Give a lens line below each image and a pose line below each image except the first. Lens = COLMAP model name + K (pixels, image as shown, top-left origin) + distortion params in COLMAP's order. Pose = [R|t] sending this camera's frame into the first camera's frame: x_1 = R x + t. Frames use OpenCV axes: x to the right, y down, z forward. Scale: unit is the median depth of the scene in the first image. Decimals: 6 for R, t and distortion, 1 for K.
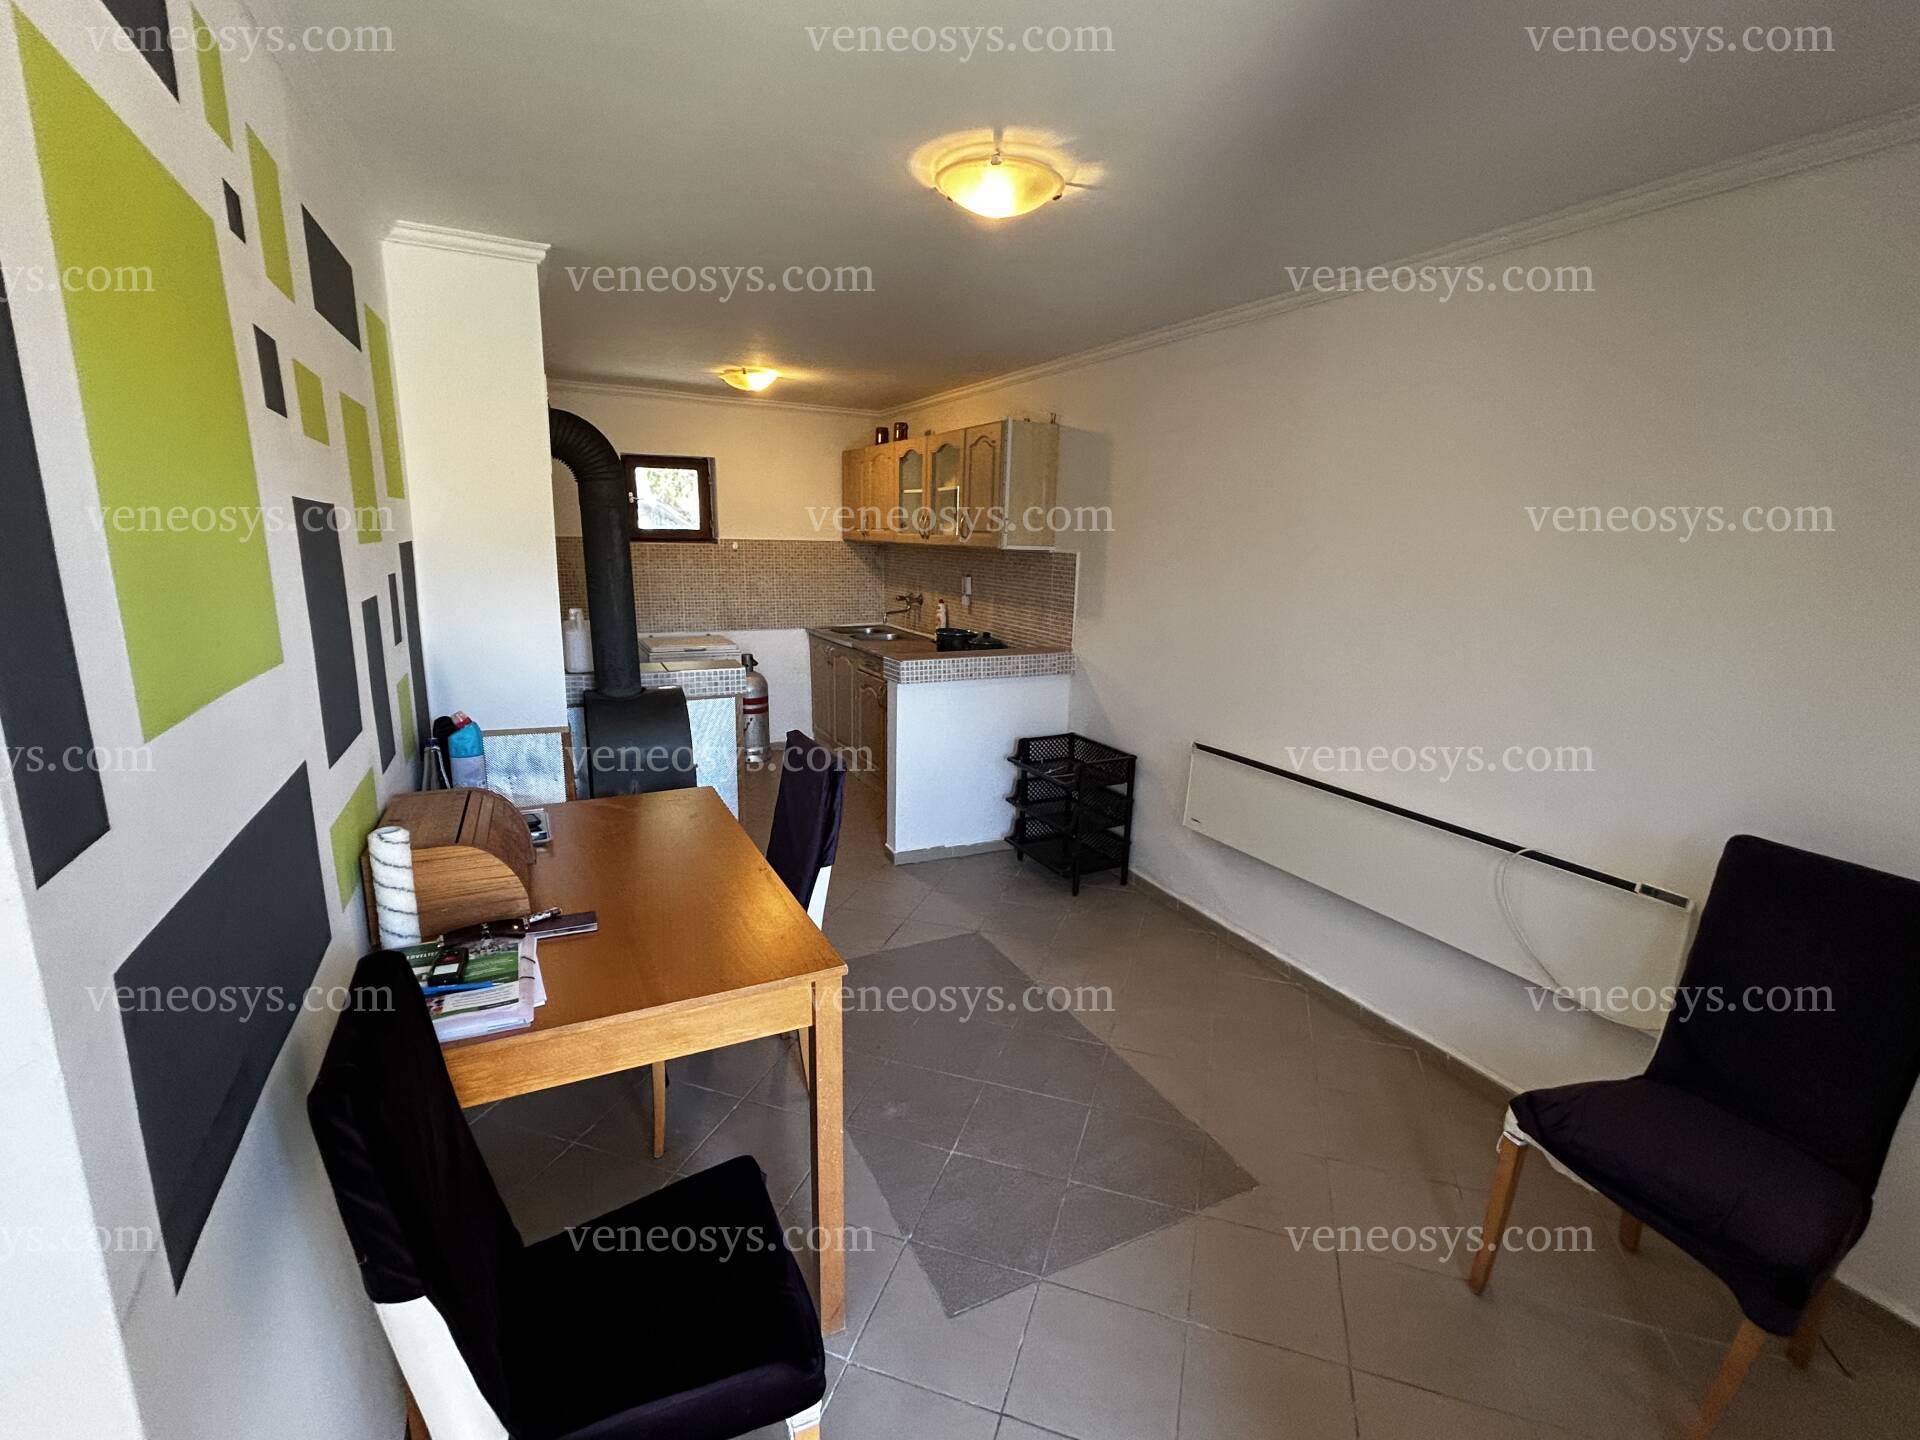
lens RADIAL K [[865.9, 0, 958.8], [0, 865.9, 720.2], [0, 0, 1]] dist [-0.003545, 0.001992]
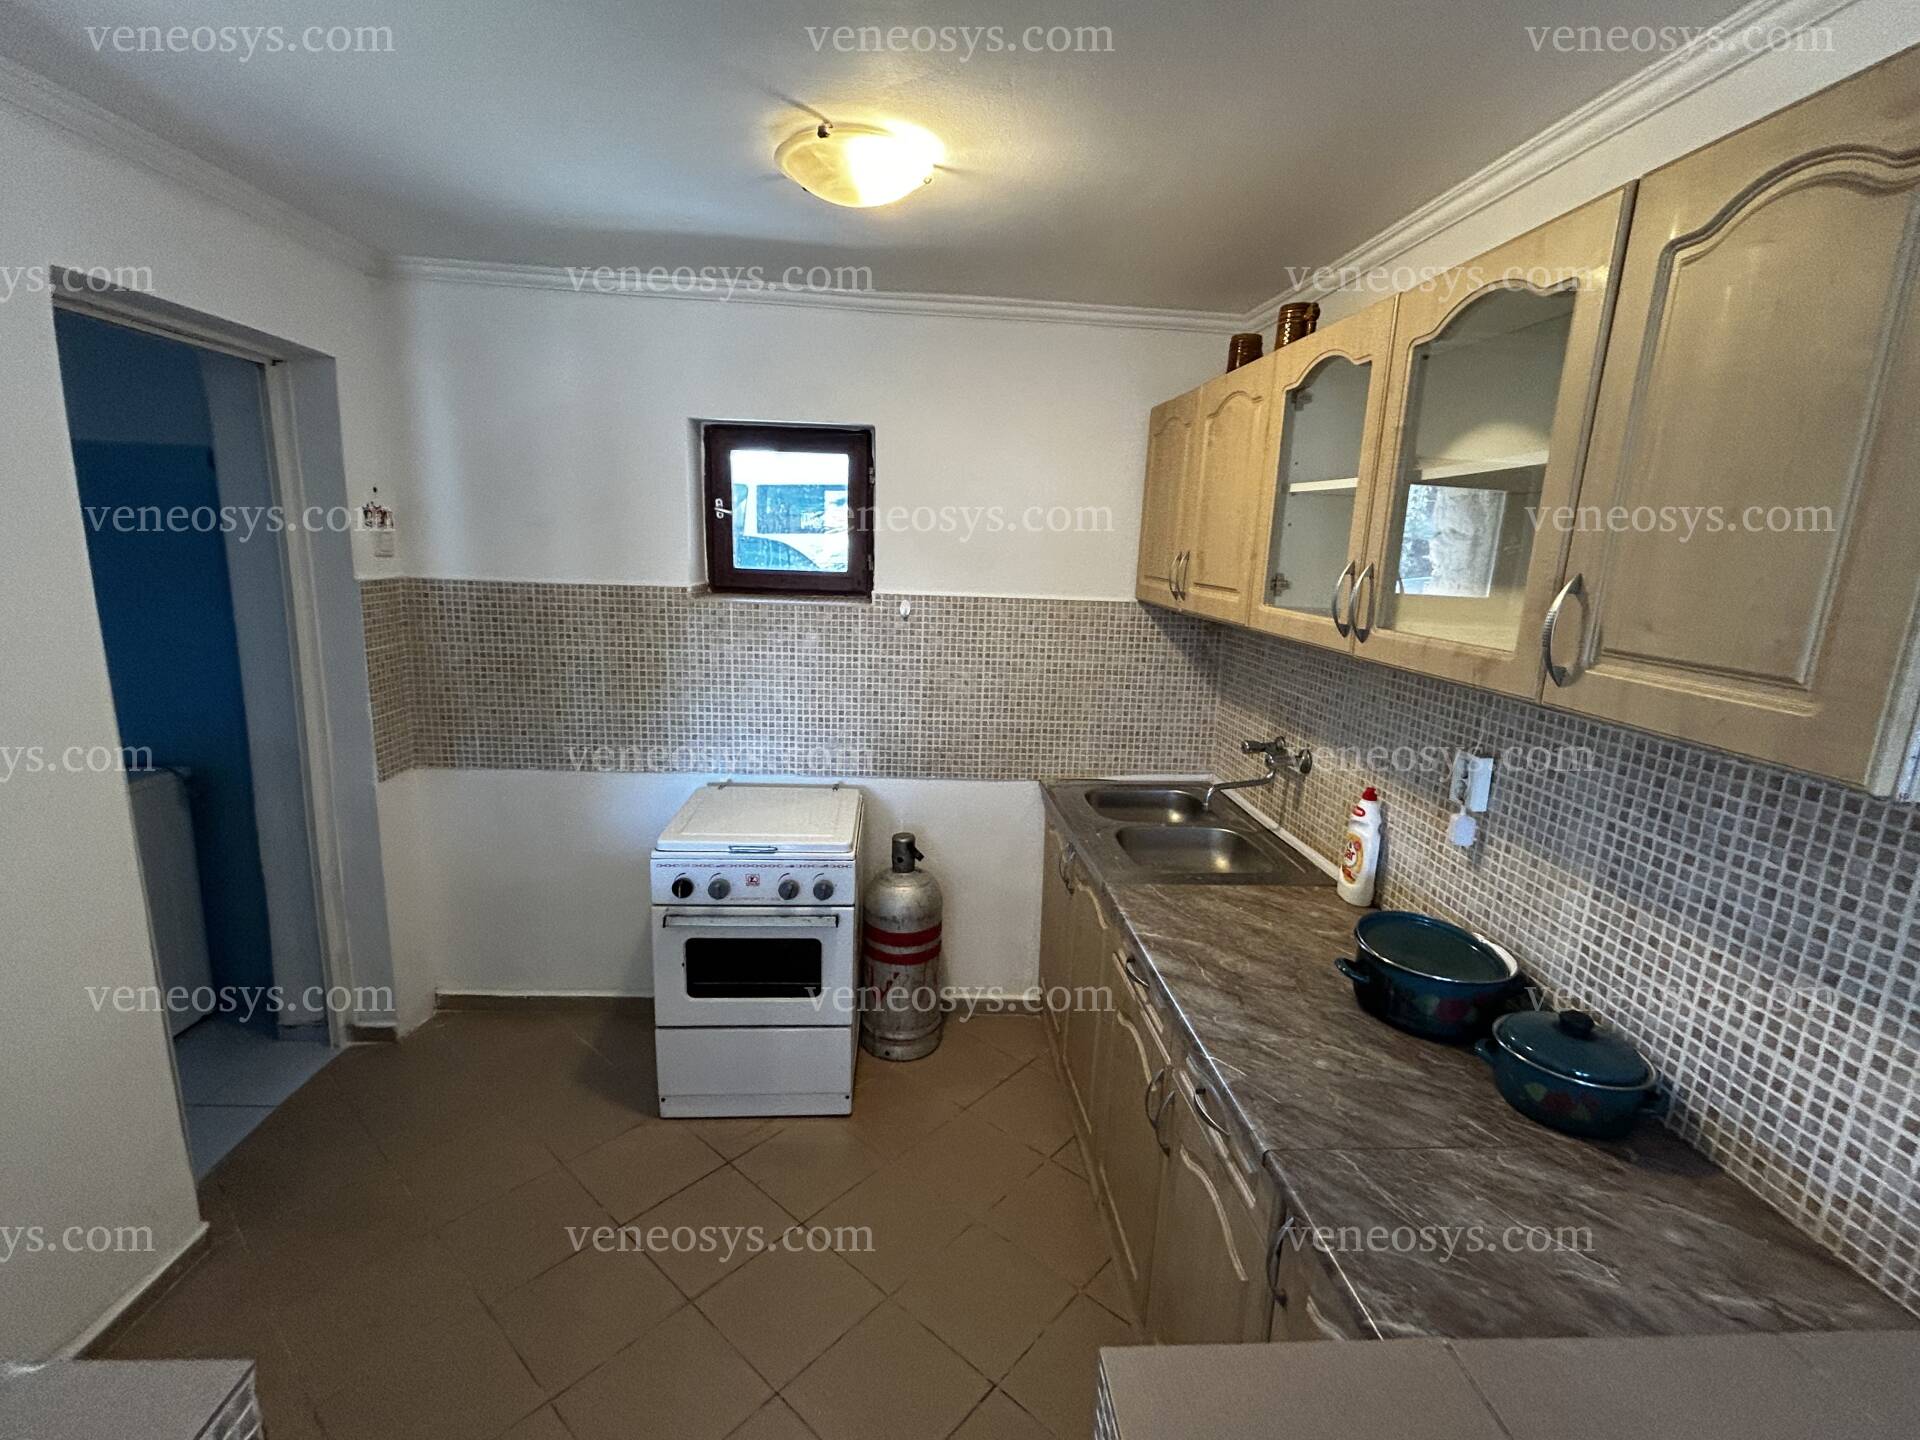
lens RADIAL K [[865.9, 0, 957.7], [0, 865.9, 721.5], [0, 0, 1]] dist [-0.003545, 0.001992]
pose [[0.919873, 0.091528, -0.381388, -0.054577], [-0.097857, 0.995197, 0.002814, -0.190805], [0.379814, 0.034733, 0.924411, 0.757006]]
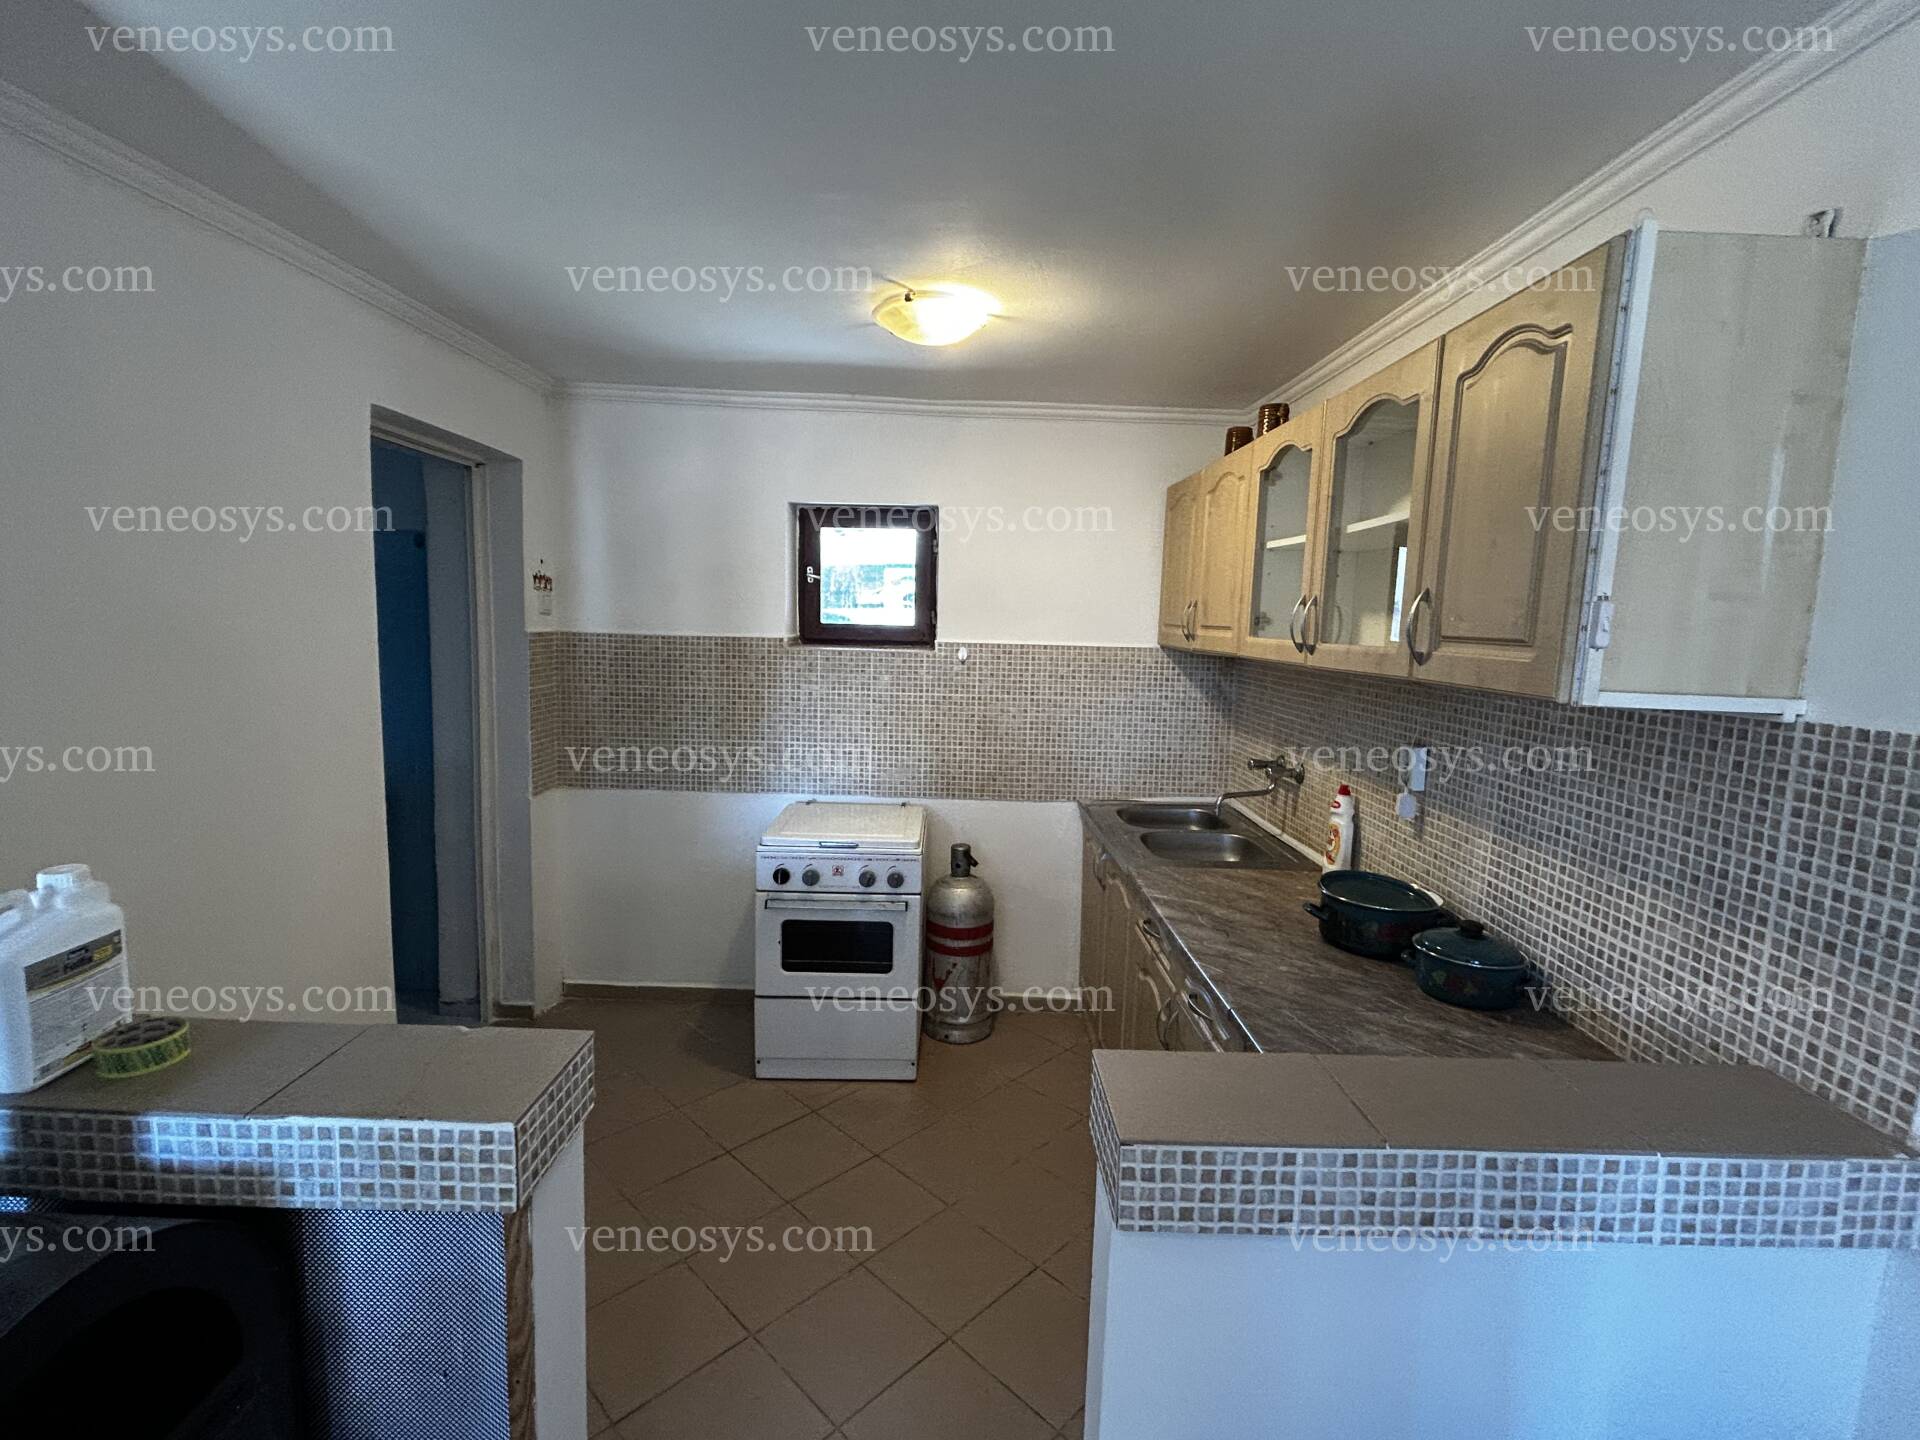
lens RADIAL K [[865.9, 0, 957.9], [0, 865.9, 725.0], [0, 0, 1]] dist [-0.003545, 0.001992]
pose [[0.895360, 0.056283, -0.441772, -0.004505], [-0.100183, 0.992011, -0.076661, -0.147024], [0.433928, 0.112897, 0.893846, 0.652343]]
